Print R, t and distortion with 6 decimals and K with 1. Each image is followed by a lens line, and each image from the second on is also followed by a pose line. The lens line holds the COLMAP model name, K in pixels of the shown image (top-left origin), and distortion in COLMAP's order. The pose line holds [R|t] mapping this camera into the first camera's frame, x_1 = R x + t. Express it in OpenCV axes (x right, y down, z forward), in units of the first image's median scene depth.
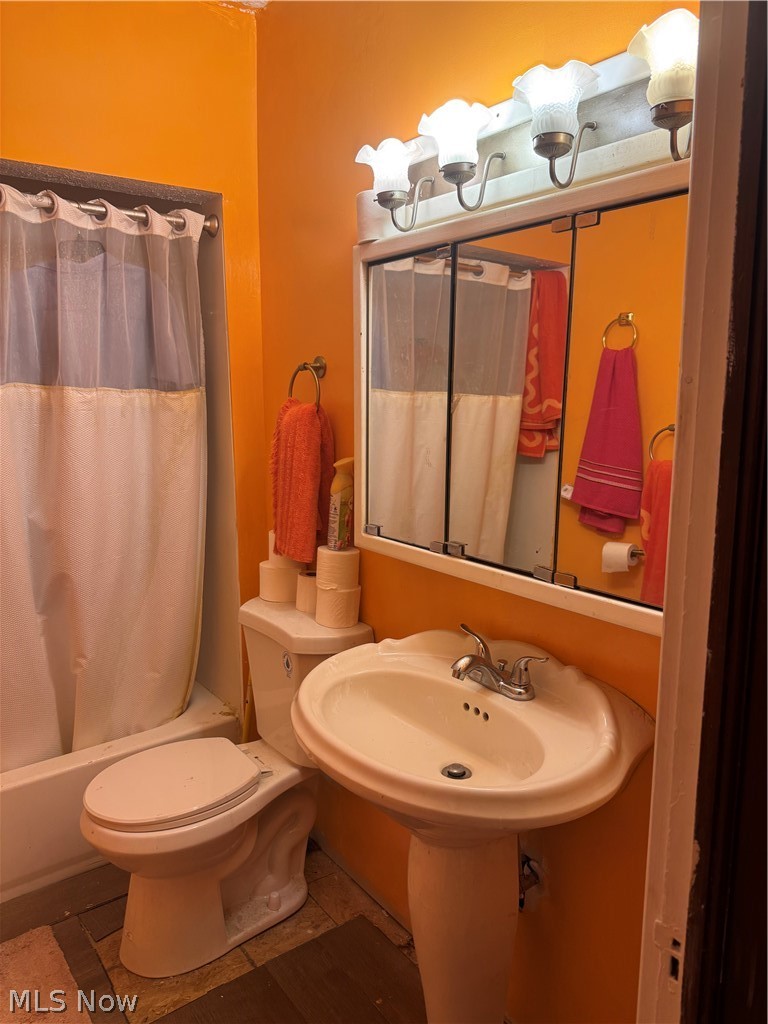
lens RADIAL K [[726.5, 0, 378.6], [0, 726.5, 515.2], [0, 0, 1]] dist [0.054469, -0.055079]
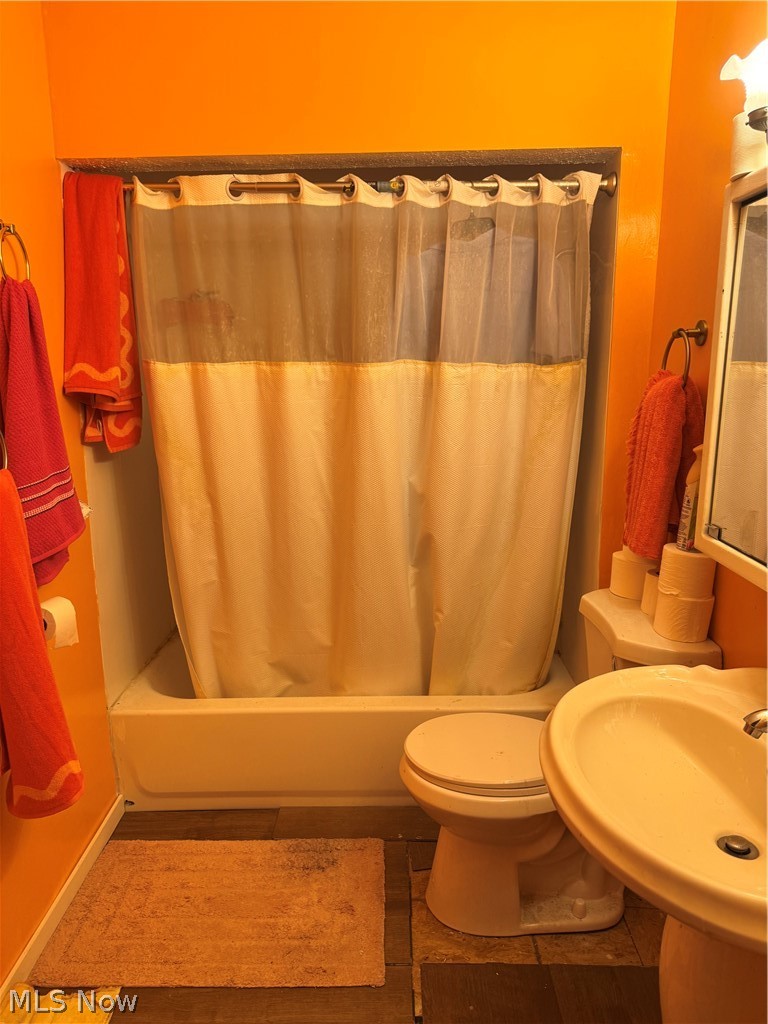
lens RADIAL K [[726.5, 0, 381.3], [0, 726.5, 517.0], [0, 0, 1]] dist [0.054469, -0.055079]
pose [[0.795954, 0.121371, -0.593065, 0.161601], [-0.098684, 0.992605, 0.070693, -0.015930], [0.597259, 0.002258, 0.802045, 0.092815]]
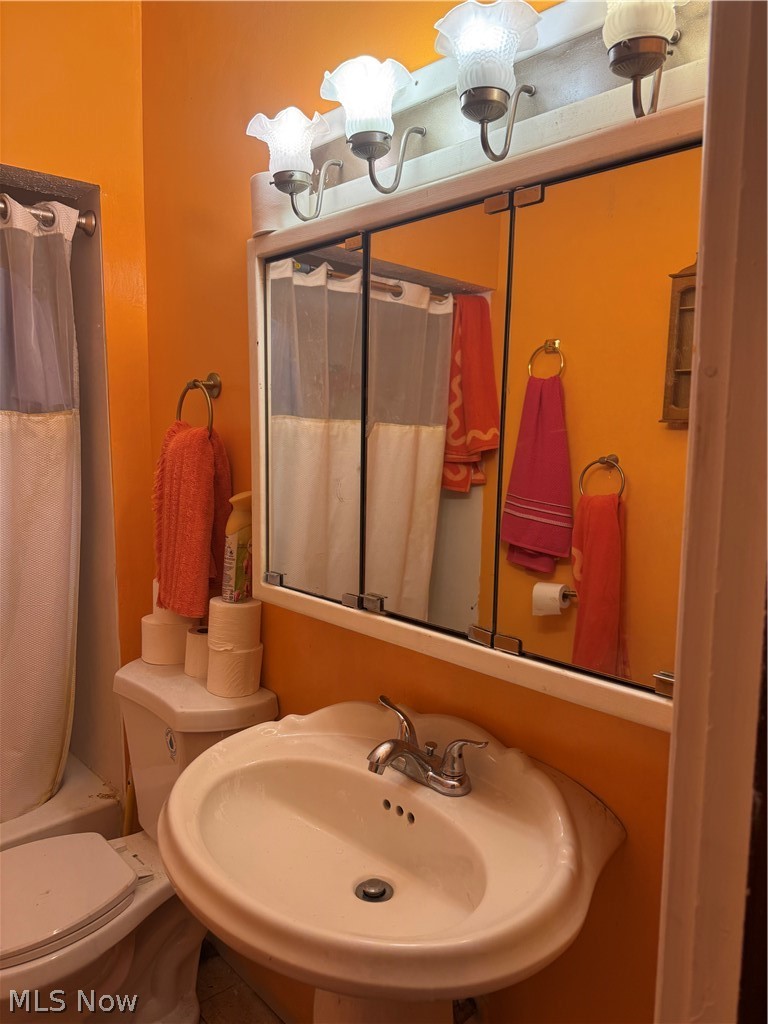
lens RADIAL K [[726.5, 0, 380.8], [0, 726.5, 515.0], [0, 0, 1]] dist [0.054469, -0.055079]
pose [[0.994149, -0.003870, 0.107949, 0.021178], [0.009093, 0.998809, -0.047938, -0.010239], [-0.107635, 0.048639, 0.993000, 0.140625]]
